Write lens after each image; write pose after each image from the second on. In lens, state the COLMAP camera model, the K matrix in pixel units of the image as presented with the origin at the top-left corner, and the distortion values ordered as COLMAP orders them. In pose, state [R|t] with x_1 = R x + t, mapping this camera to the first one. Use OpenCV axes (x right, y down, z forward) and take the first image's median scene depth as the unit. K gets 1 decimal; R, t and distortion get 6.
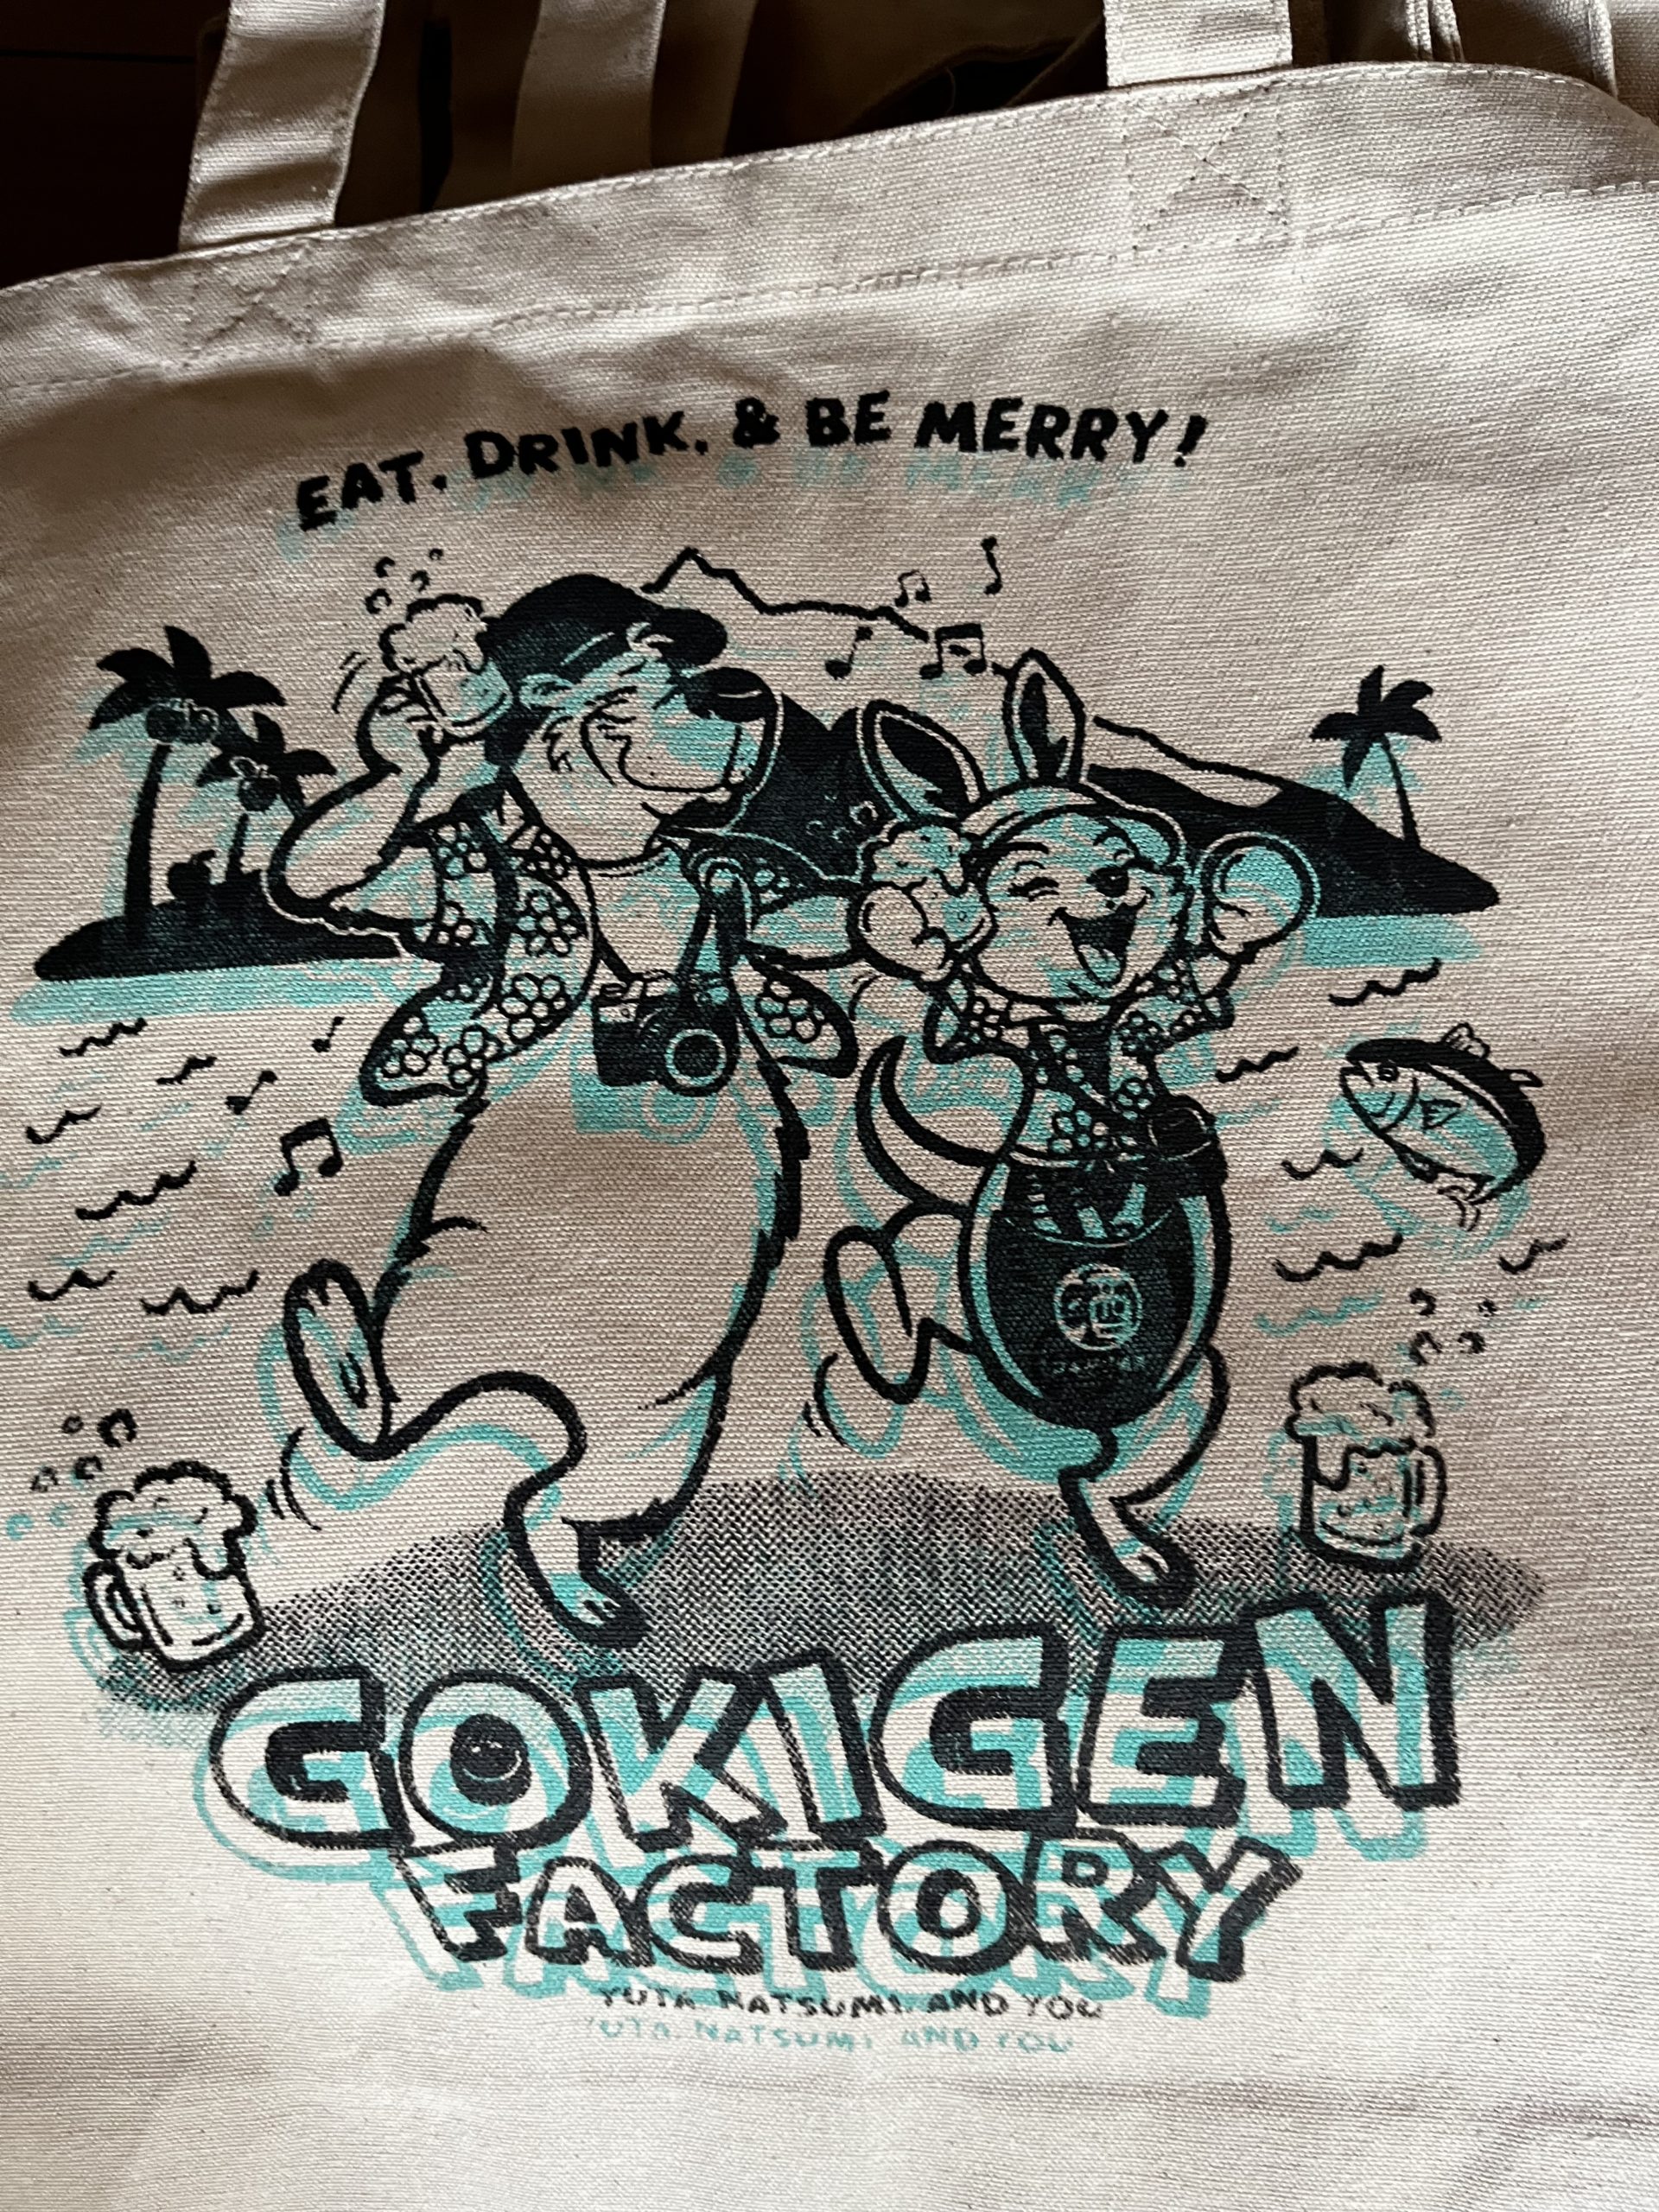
lens RADIAL K [[1678.2, 0, 829.6], [0, 1678.2, 1115.3], [0, 0, 1]] dist [-0.012468, -0.001319]
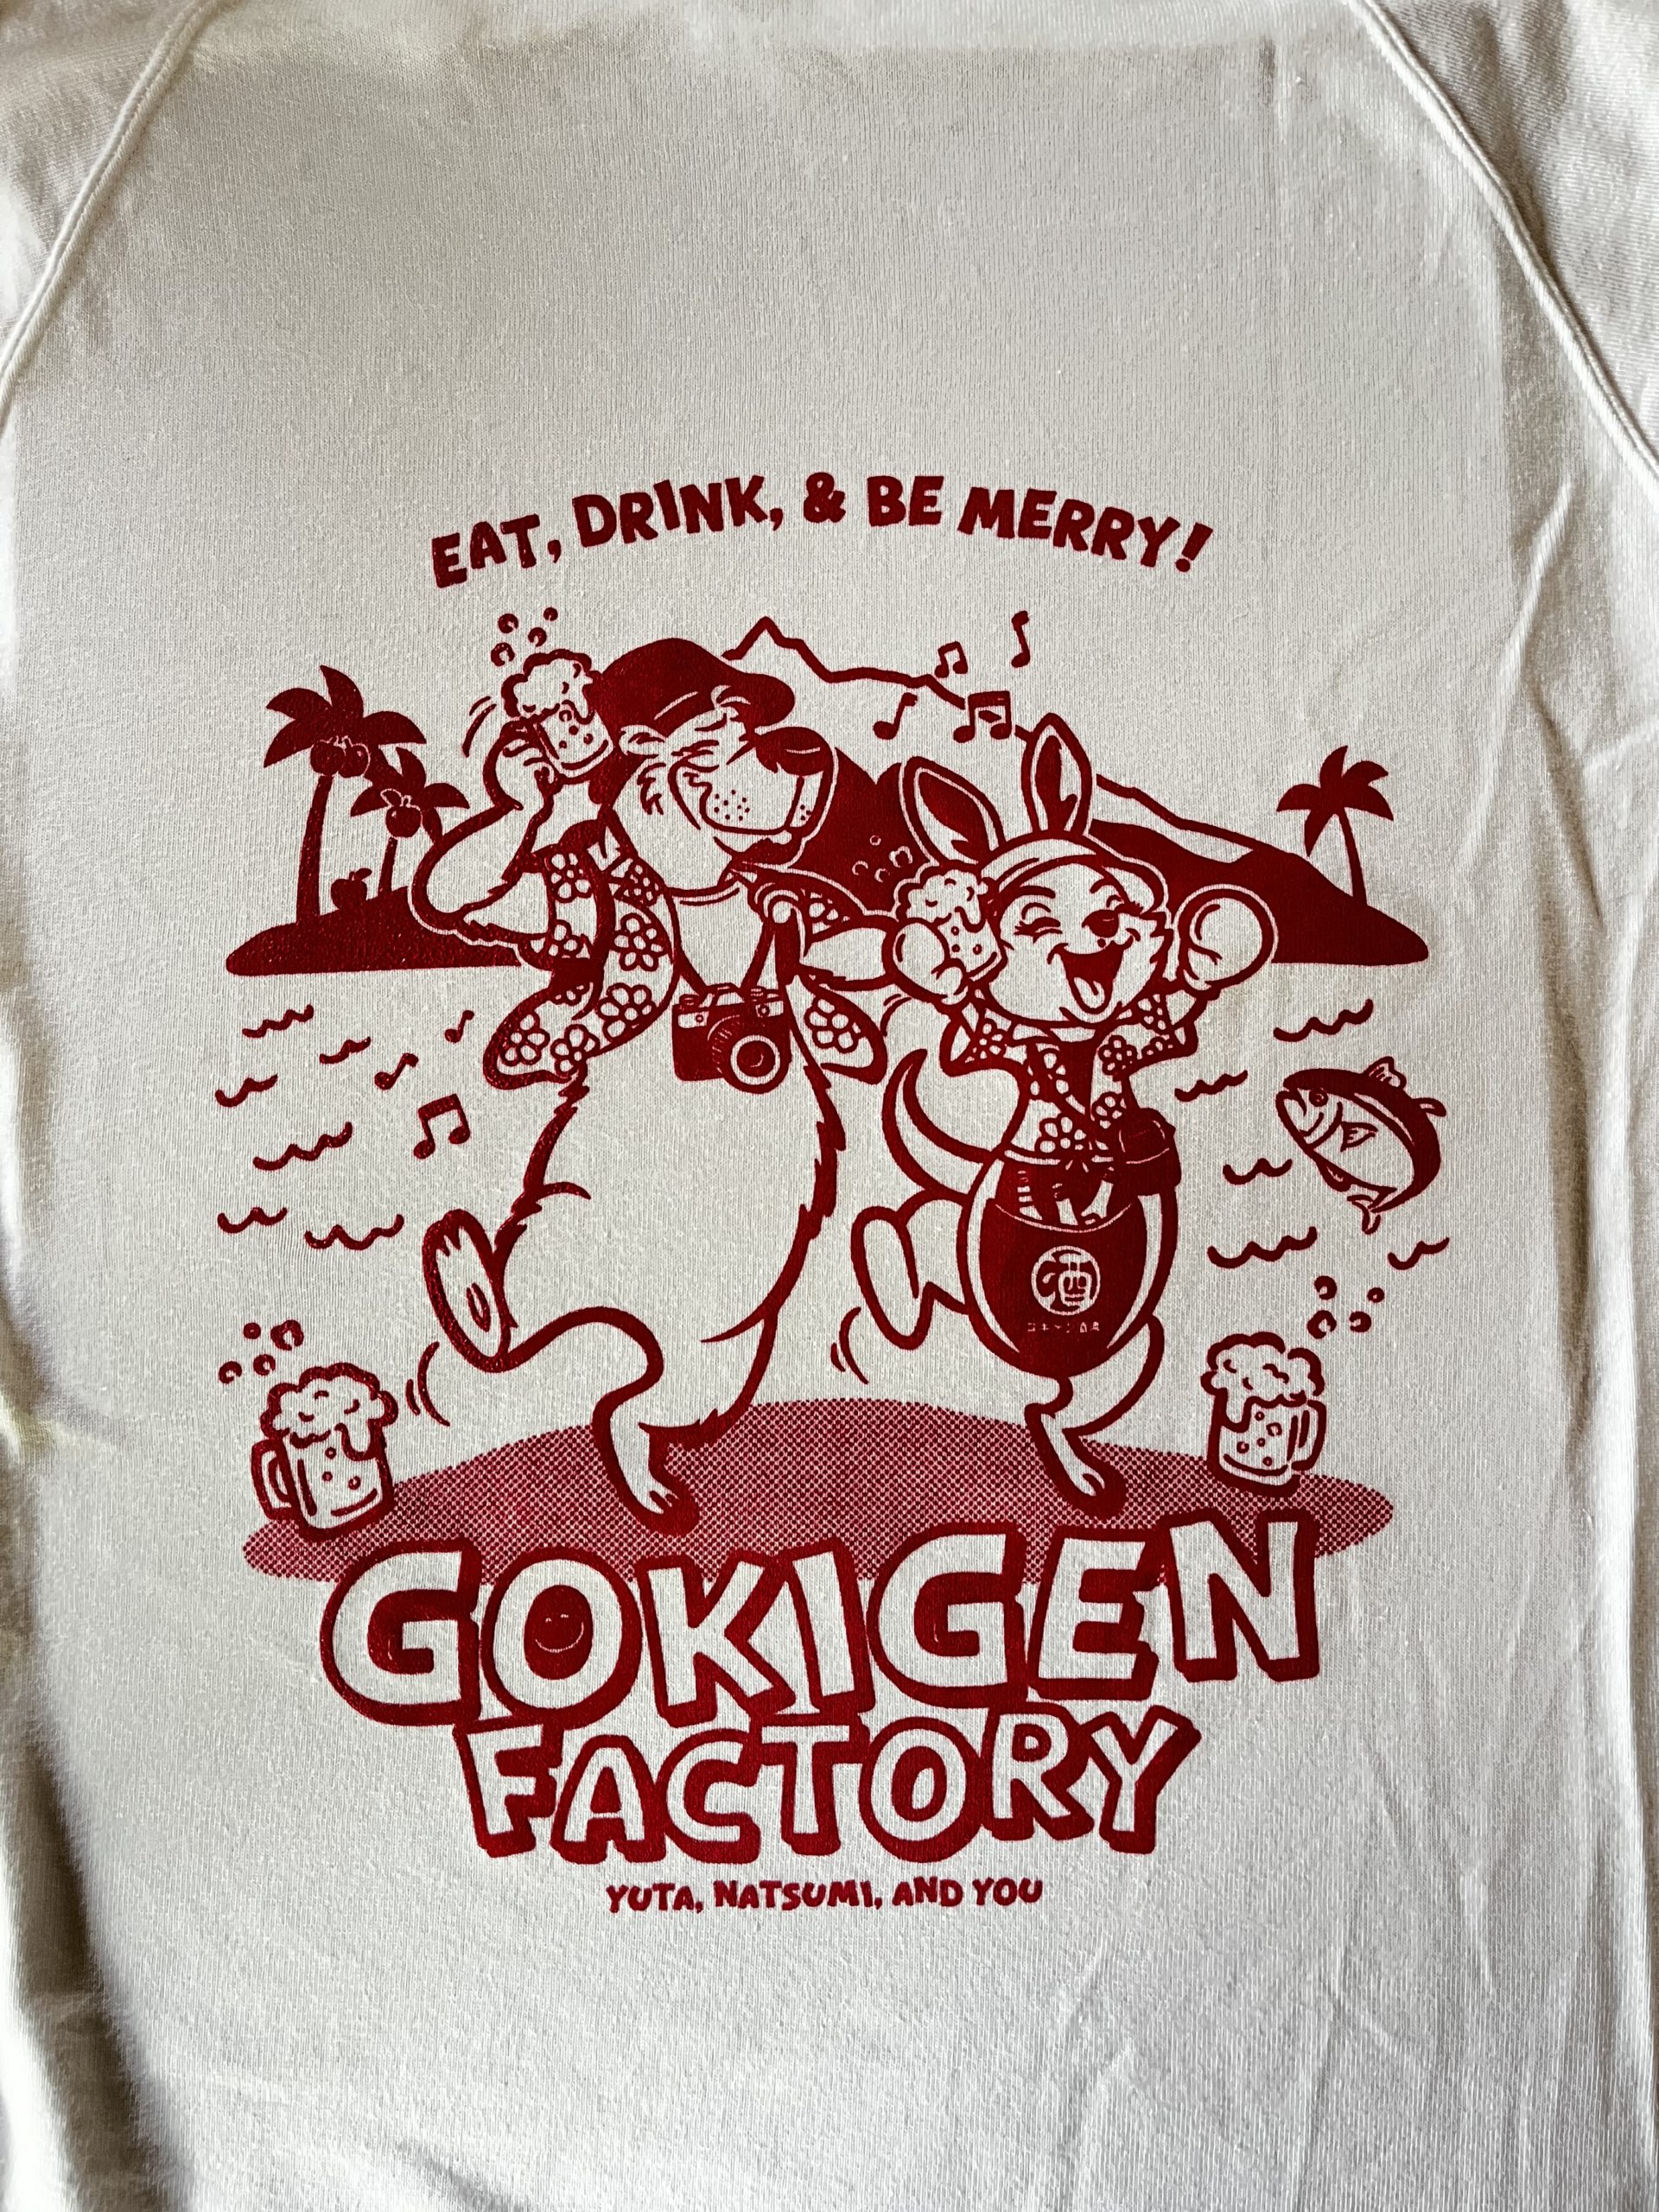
lens RADIAL K [[1678.2, 0, 827.5], [0, 1678.2, 1120.1], [0, 0, 1]] dist [-0.012468, -0.001319]
pose [[0.998745, 0.049062, -0.010070, -0.011875], [-0.048532, 0.997694, 0.047450, -0.049946], [0.012375, -0.046902, 0.998823, -0.227466]]
